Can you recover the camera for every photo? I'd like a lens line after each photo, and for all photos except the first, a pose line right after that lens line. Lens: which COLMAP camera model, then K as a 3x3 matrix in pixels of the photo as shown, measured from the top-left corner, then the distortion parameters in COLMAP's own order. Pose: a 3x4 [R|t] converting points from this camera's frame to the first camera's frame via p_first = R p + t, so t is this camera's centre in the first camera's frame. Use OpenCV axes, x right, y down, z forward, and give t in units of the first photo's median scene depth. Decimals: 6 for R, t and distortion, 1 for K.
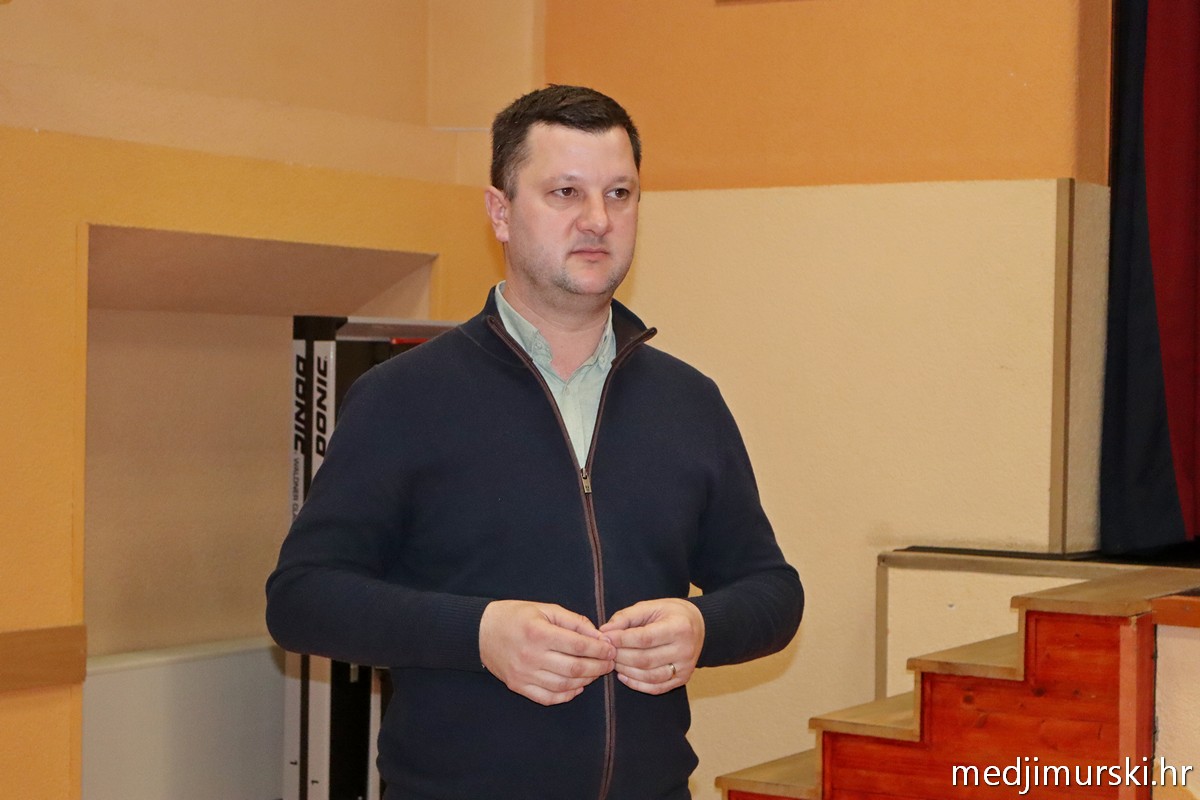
lens RADIAL K [[2445.7, 0, 600.0], [0, 2445.7, 400.0], [0, 0, 1]] dist [0.076124, -0.061113]
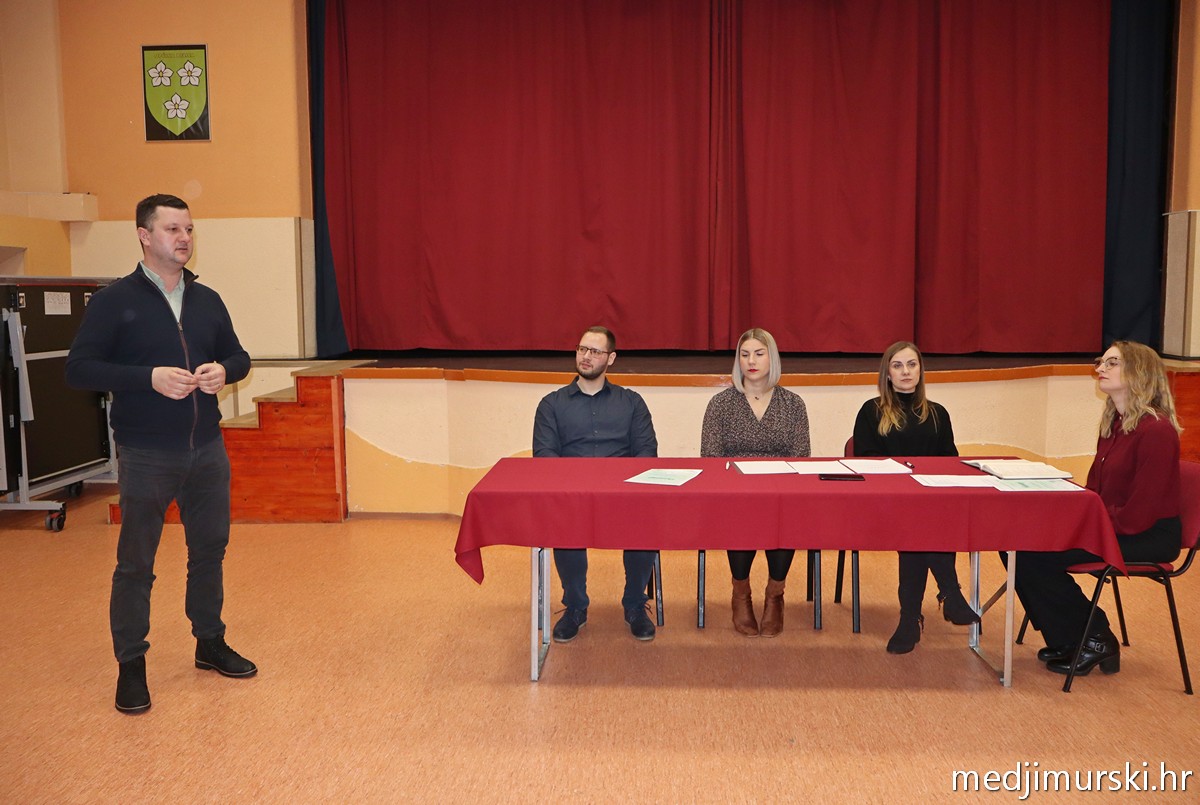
lens RADIAL K [[1037.1, 0, 600.0], [0, 1037.1, 402.5], [0, 0, 1]] dist [-0.008035, -0.004880]
pose [[0.874858, -0.079915, 0.477742, -0.141363], [0.034477, 0.994068, 0.103149, 0.010611], [-0.483151, -0.073770, 0.872424, -0.298255]]
